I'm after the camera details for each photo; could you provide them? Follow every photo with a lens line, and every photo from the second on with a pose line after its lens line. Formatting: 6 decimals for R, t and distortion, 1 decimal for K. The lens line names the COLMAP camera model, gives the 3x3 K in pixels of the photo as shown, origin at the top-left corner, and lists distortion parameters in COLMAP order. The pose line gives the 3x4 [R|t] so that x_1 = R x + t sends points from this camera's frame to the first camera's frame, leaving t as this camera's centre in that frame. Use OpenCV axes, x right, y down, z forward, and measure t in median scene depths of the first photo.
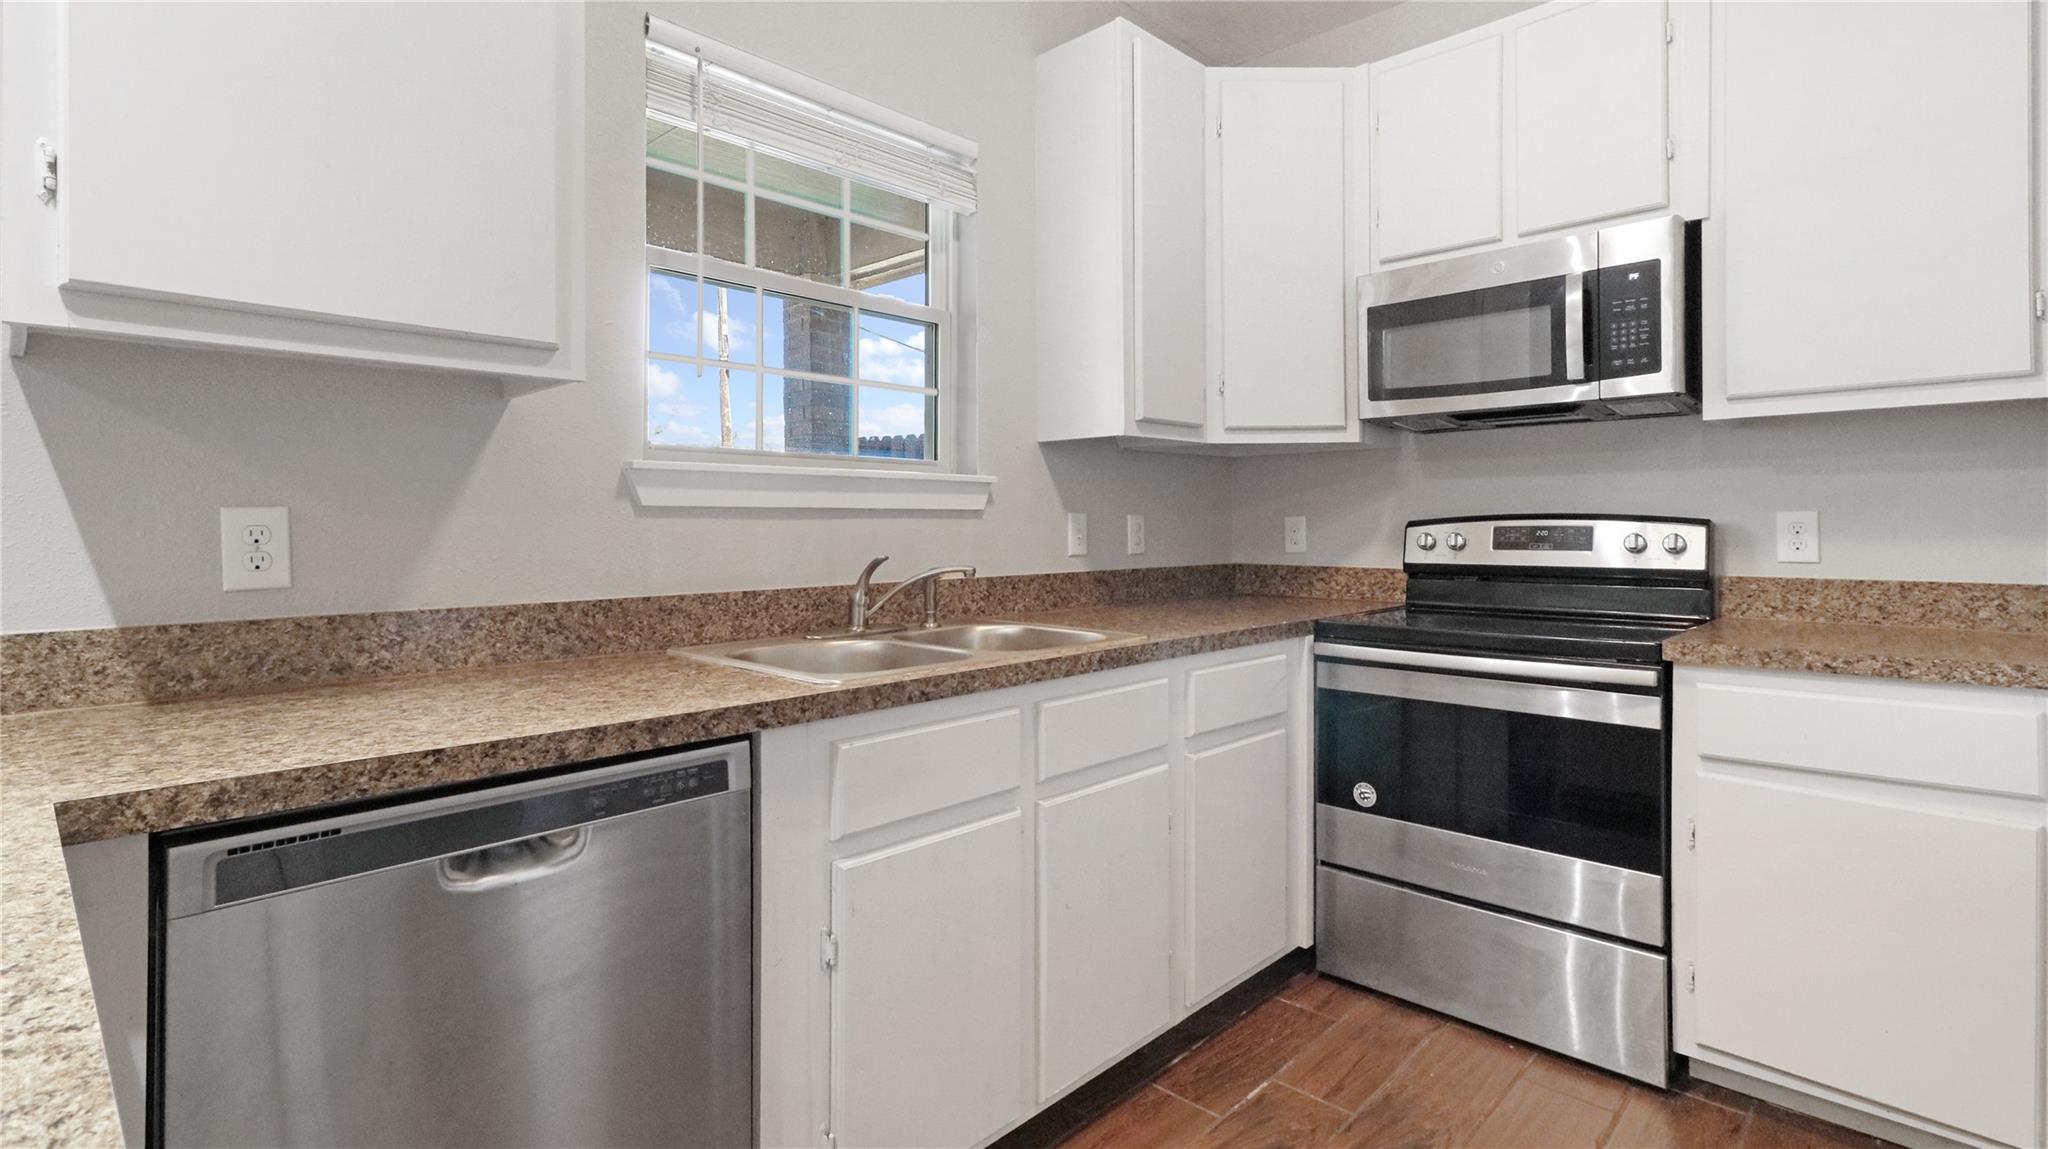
lens RADIAL K [[985.6, 0, 1036.2], [0, 985.6, 498.1], [0, 0, 1]] dist [0.004143, 0.002277]
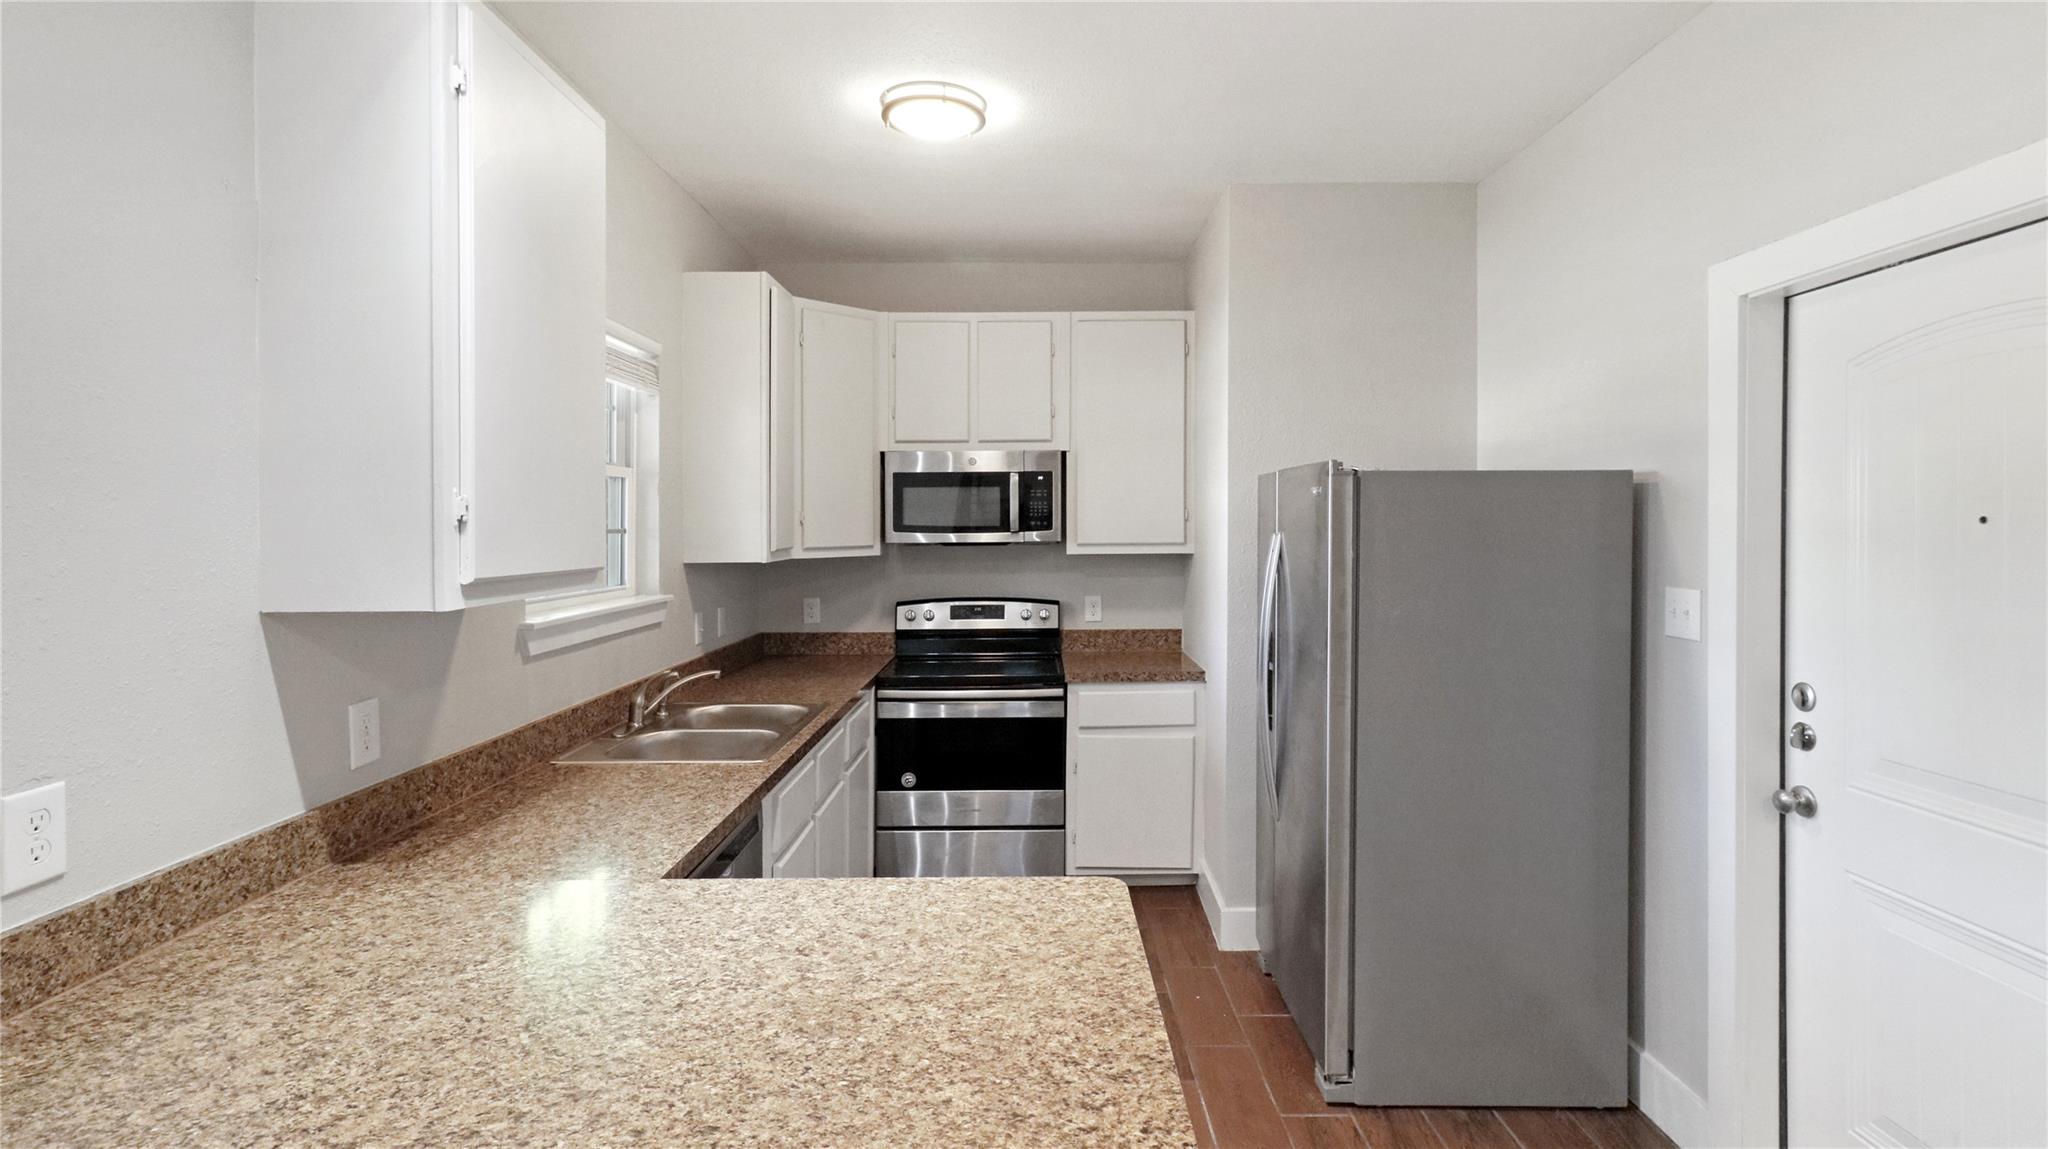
lens RADIAL K [[985.6, 0, 1036.2], [0, 985.6, 498.1], [0, 0, 1]] dist [0.004143, 0.002277]
pose [[0.722884, 0.014328, 0.690821, -0.663207], [-0.013415, 0.999888, -0.006701, -0.163213], [-0.690839, -0.004423, 0.722995, -0.338849]]
